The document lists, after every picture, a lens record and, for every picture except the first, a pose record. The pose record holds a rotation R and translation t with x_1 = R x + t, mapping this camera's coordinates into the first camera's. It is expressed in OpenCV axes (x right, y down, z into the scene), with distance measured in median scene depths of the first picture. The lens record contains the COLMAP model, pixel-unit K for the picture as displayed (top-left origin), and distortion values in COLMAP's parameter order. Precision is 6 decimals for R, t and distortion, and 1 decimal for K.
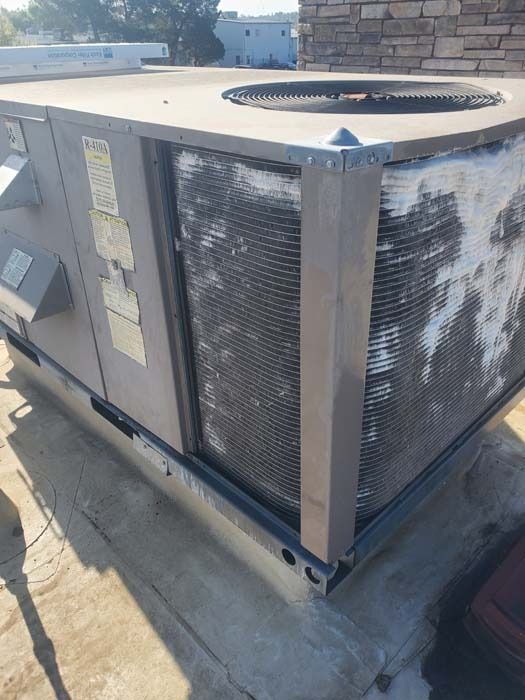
lens RADIAL K [[554.9, 0, 264.1], [0, 554.9, 350.4], [0, 0, 1]] dist [0.003577, 0.006035]
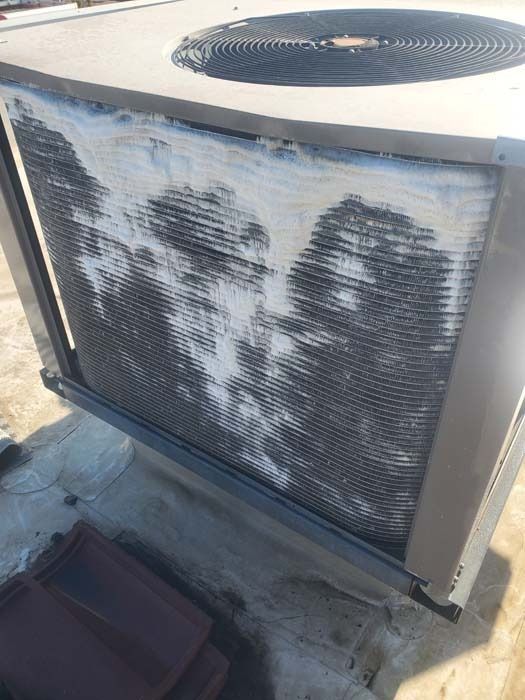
lens RADIAL K [[554.9, 0, 262.6], [0, 554.9, 349.2], [0, 0, 1]] dist [0.003577, 0.006035]
pose [[0.173029, 0.623321, -0.762582, 0.976513], [-0.474477, 0.731247, 0.490050, -0.460352], [0.863095, 0.277035, 0.422279, 0.692691]]
